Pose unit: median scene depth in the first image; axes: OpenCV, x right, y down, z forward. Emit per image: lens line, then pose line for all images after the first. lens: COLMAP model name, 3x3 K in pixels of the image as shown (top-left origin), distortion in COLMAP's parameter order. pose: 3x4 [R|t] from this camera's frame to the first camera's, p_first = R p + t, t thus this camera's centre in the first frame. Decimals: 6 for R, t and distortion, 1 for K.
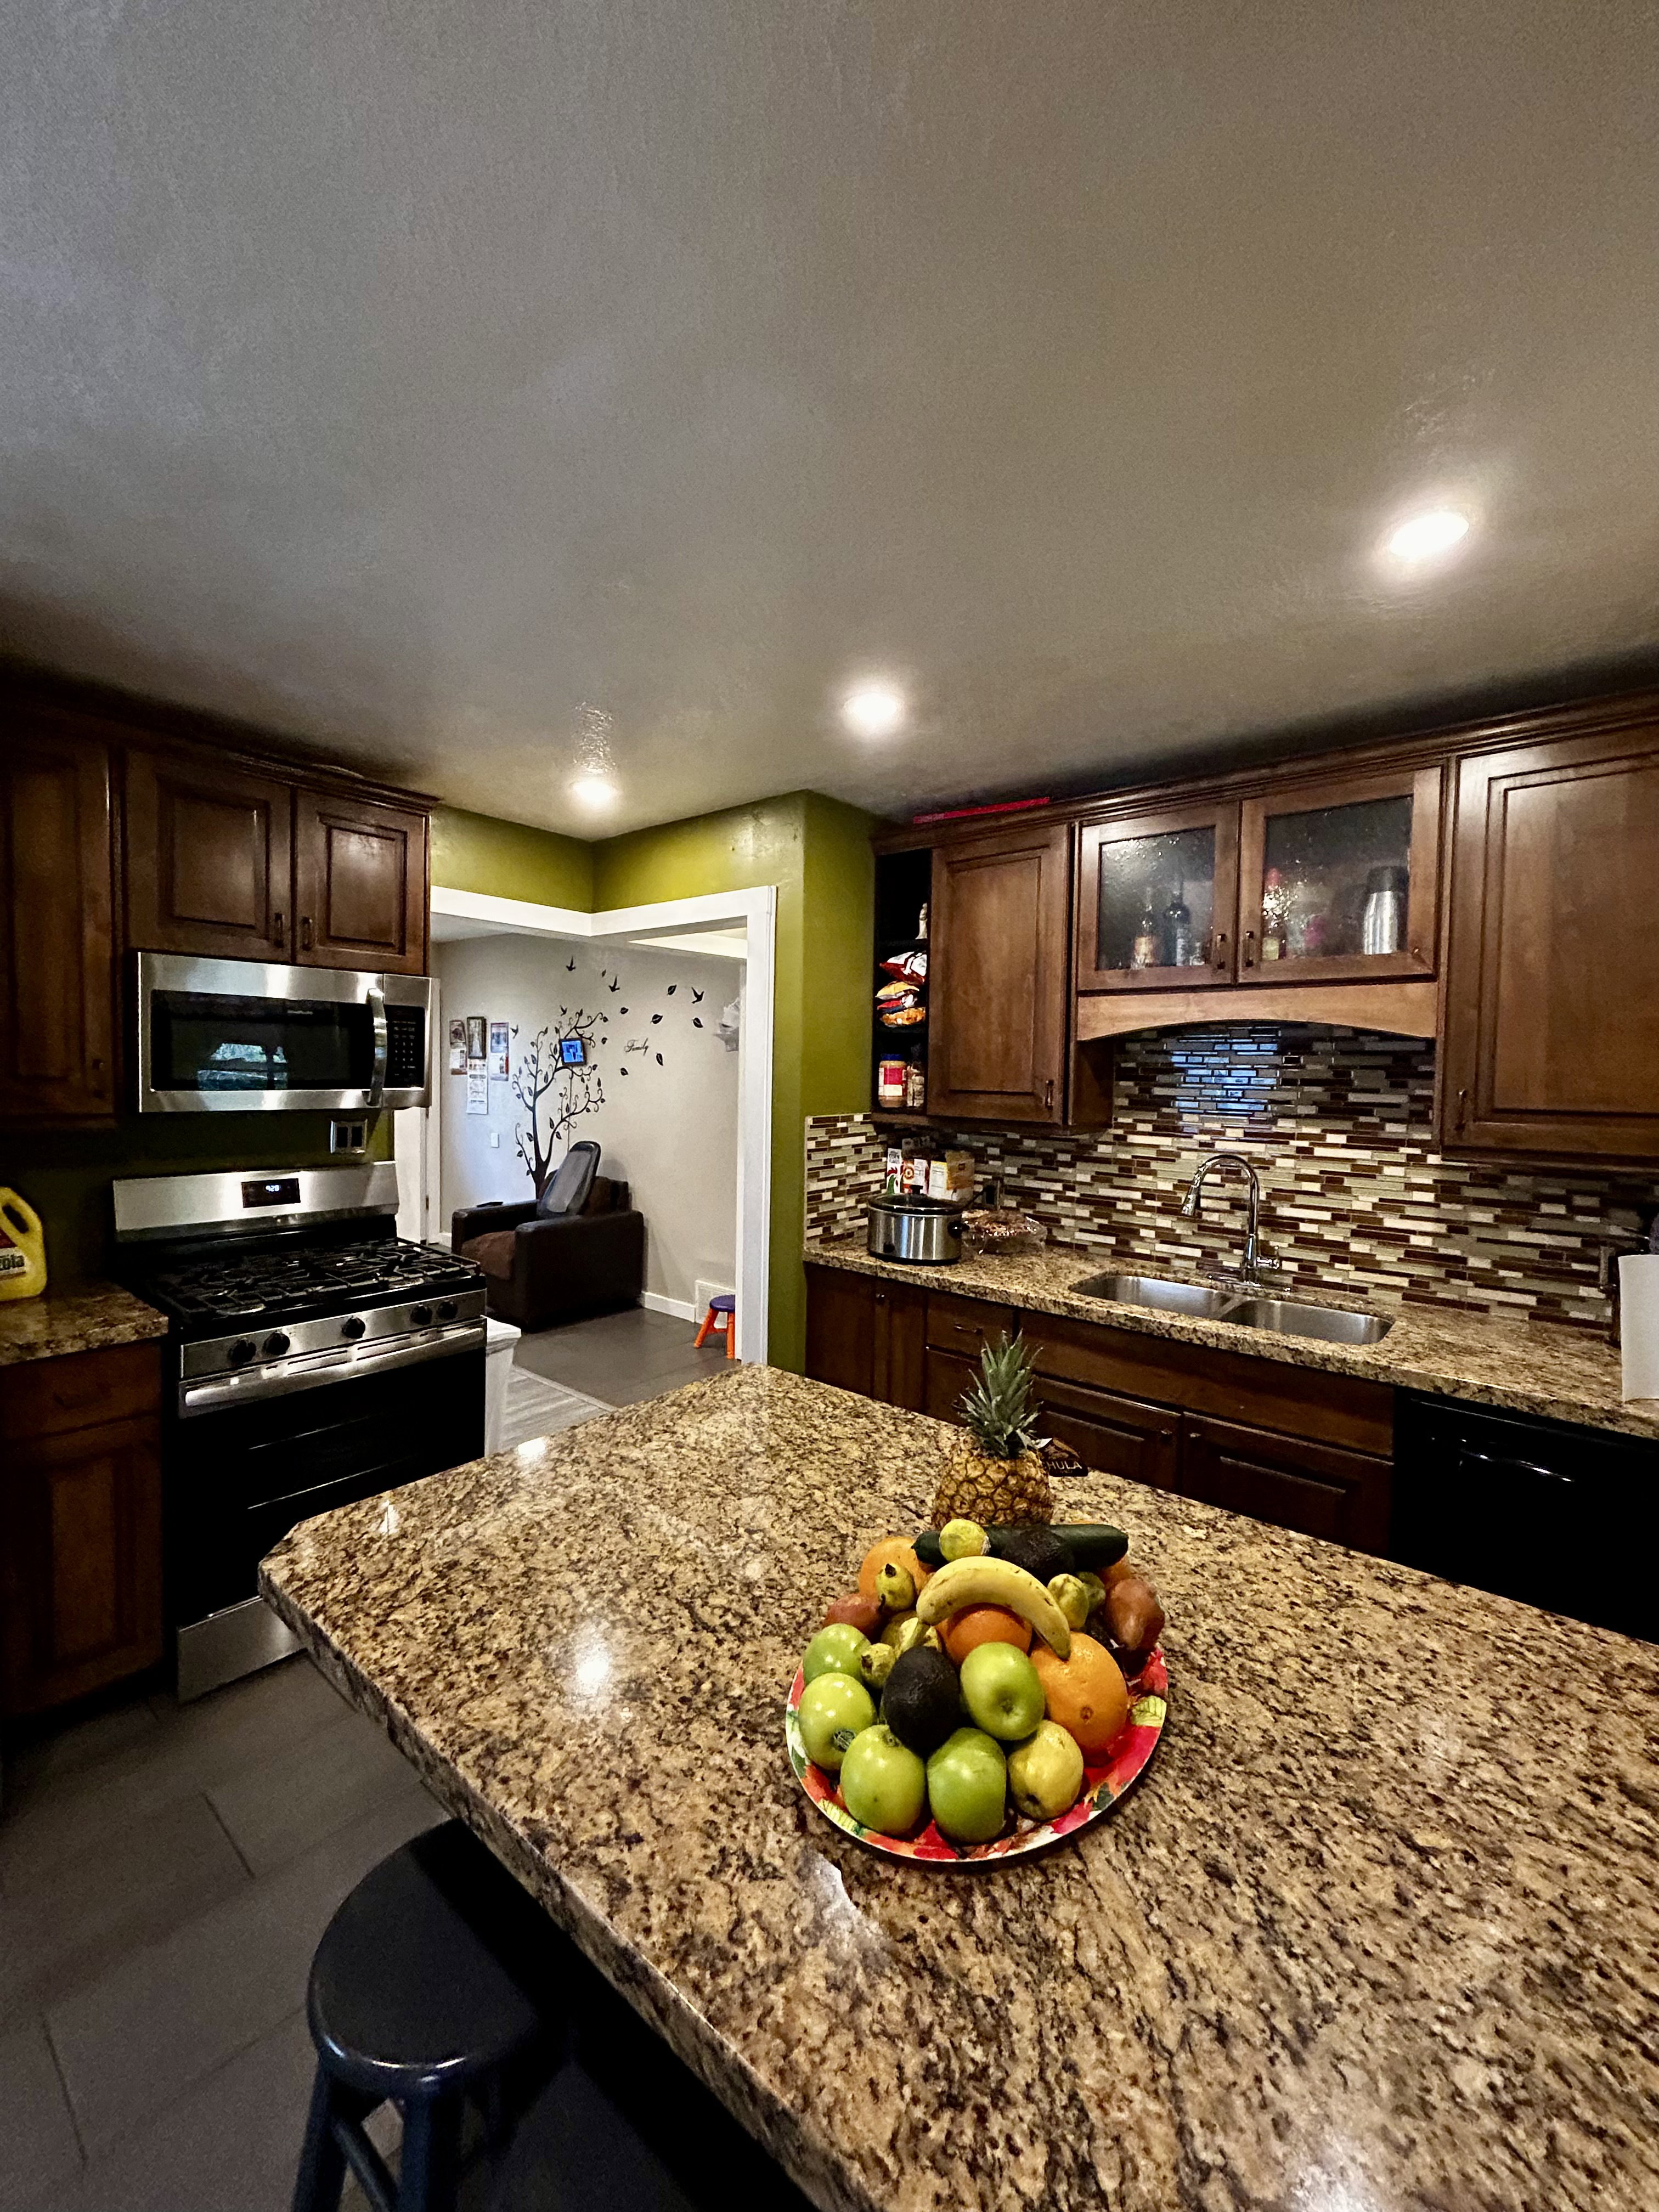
lens RADIAL K [[895.5, 0, 832.5], [0, 895.5, 1103.6], [0, 0, 1]] dist [0.003213, -0.000482]
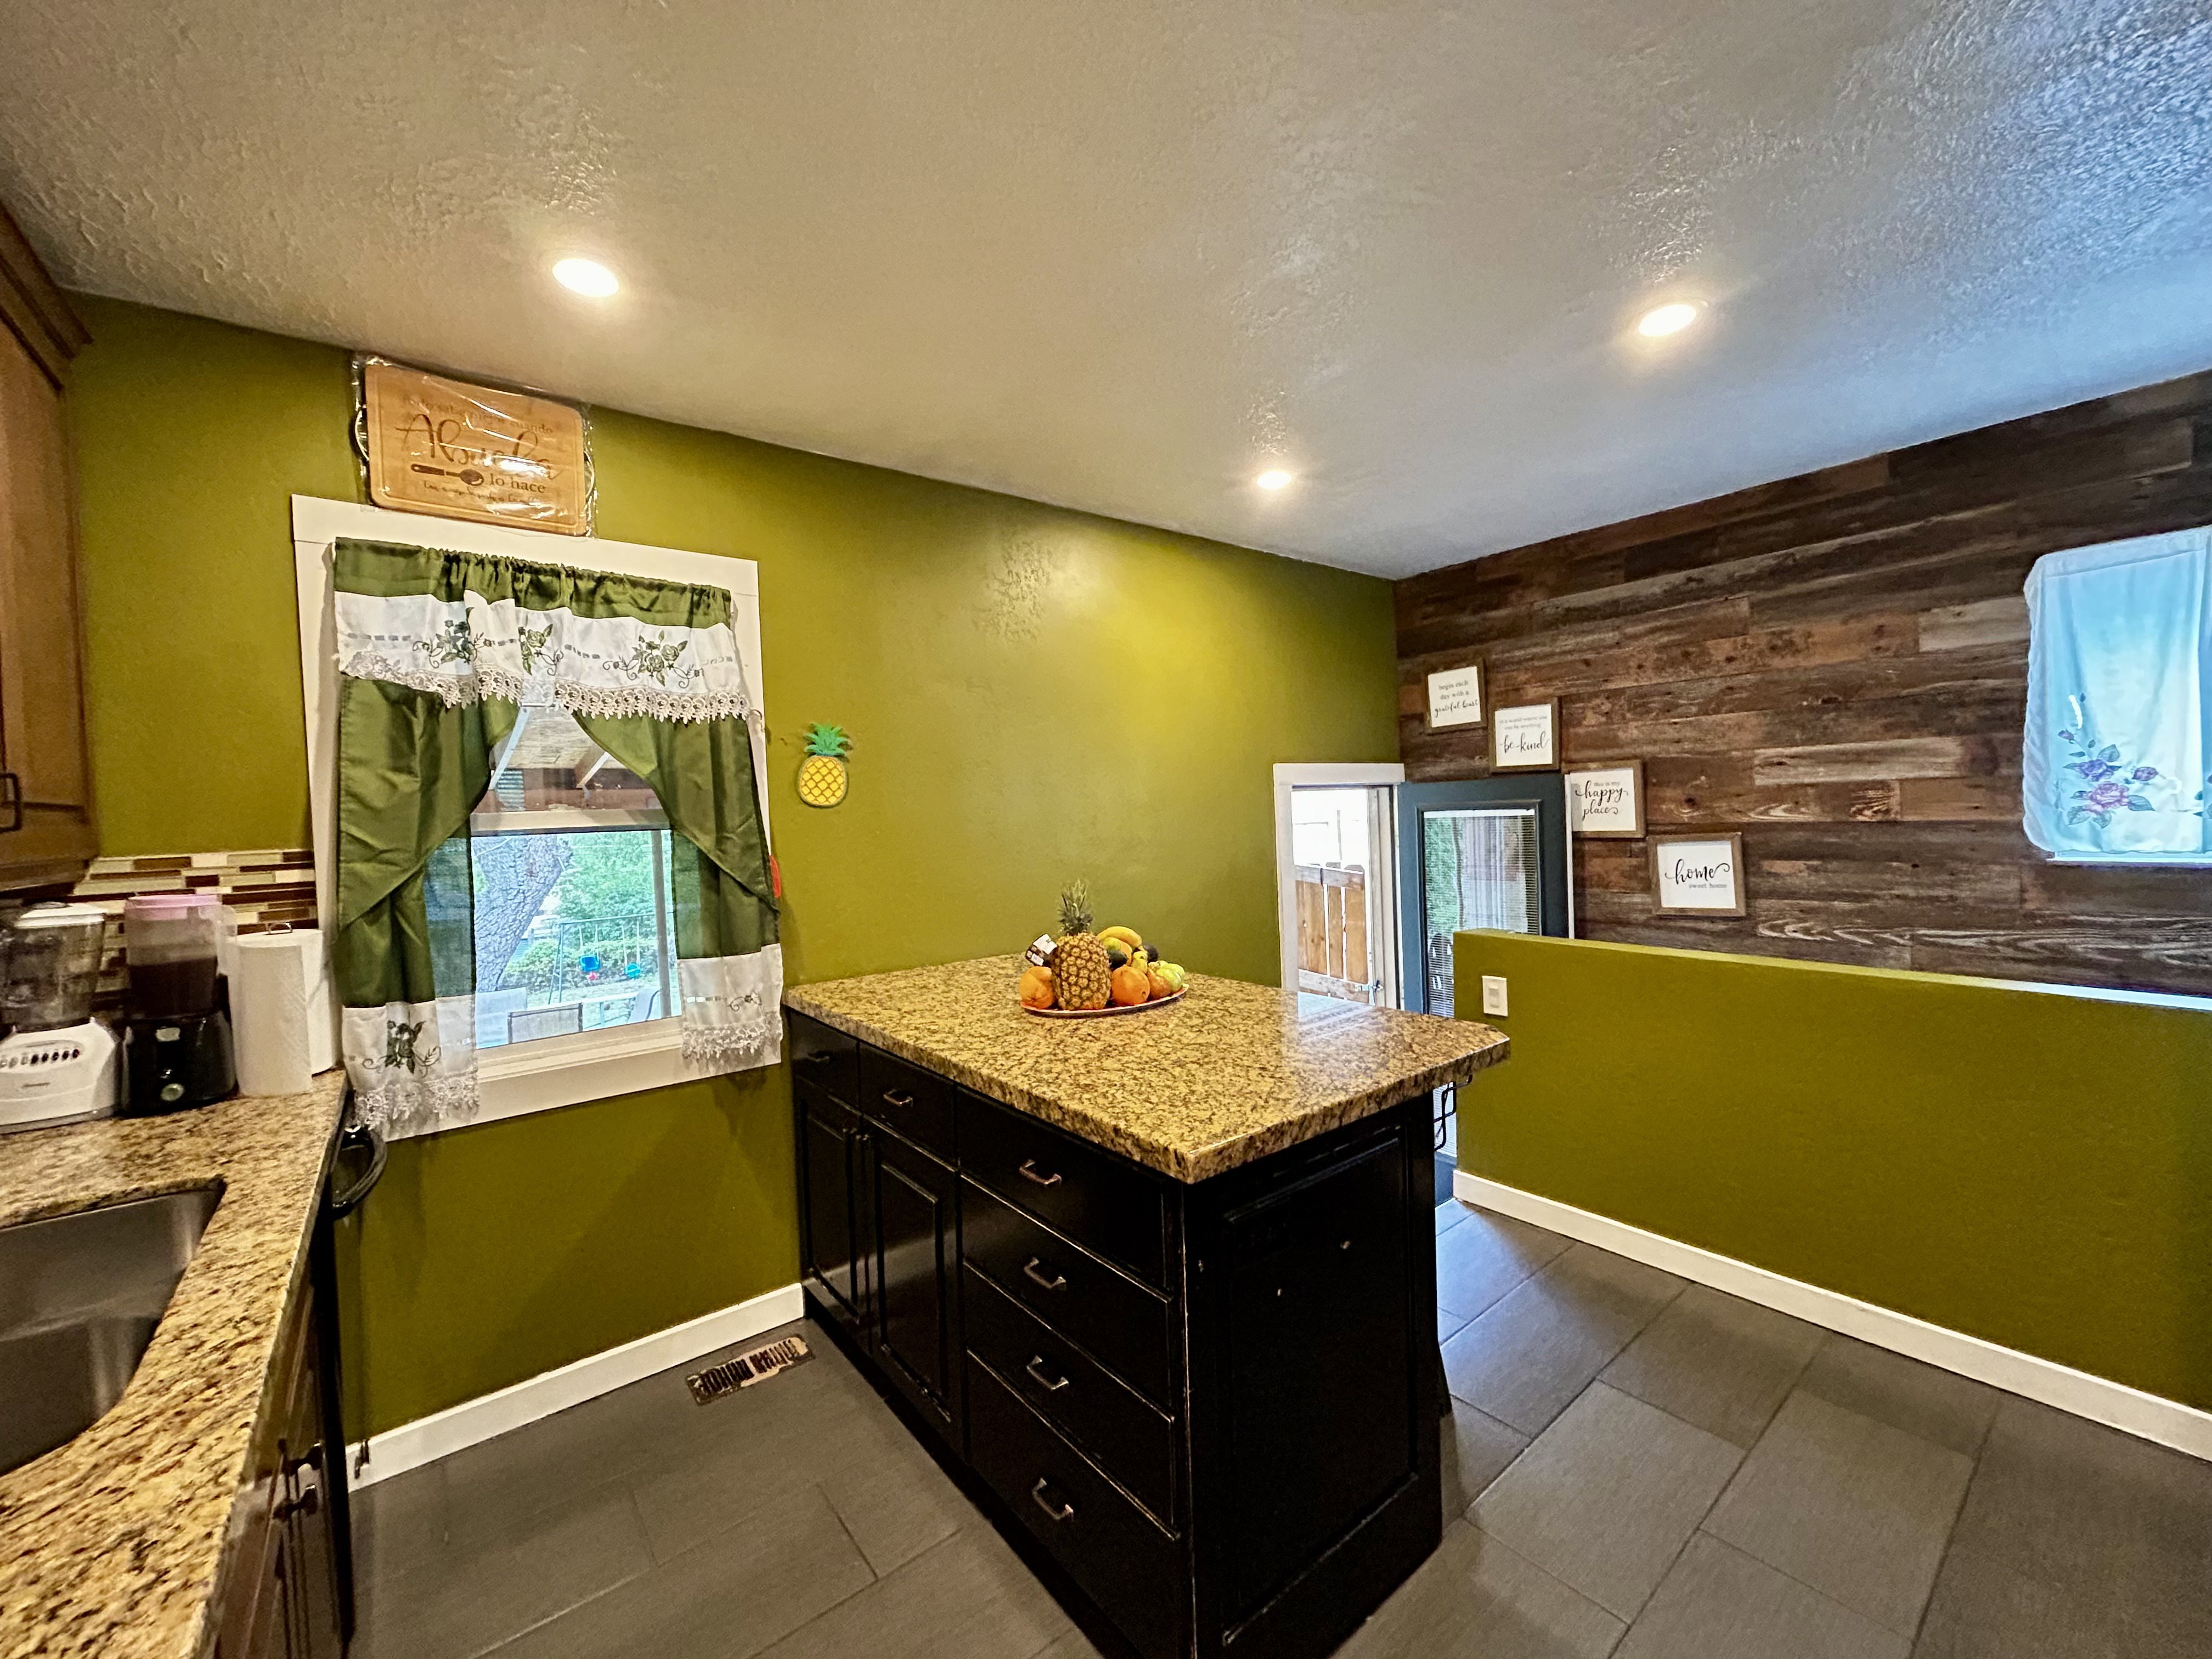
lens RADIAL K [[895.5, 0, 1114.4], [0, 895.5, 833.4], [0, 0, 1]] dist [0.003213, -0.000482]
pose [[-0.981106, 0.002719, 0.193450, -0.199011], [0.015692, 0.997725, 0.065563, 0.015469], [-0.192832, 0.067360, -0.978917, 2.027353]]
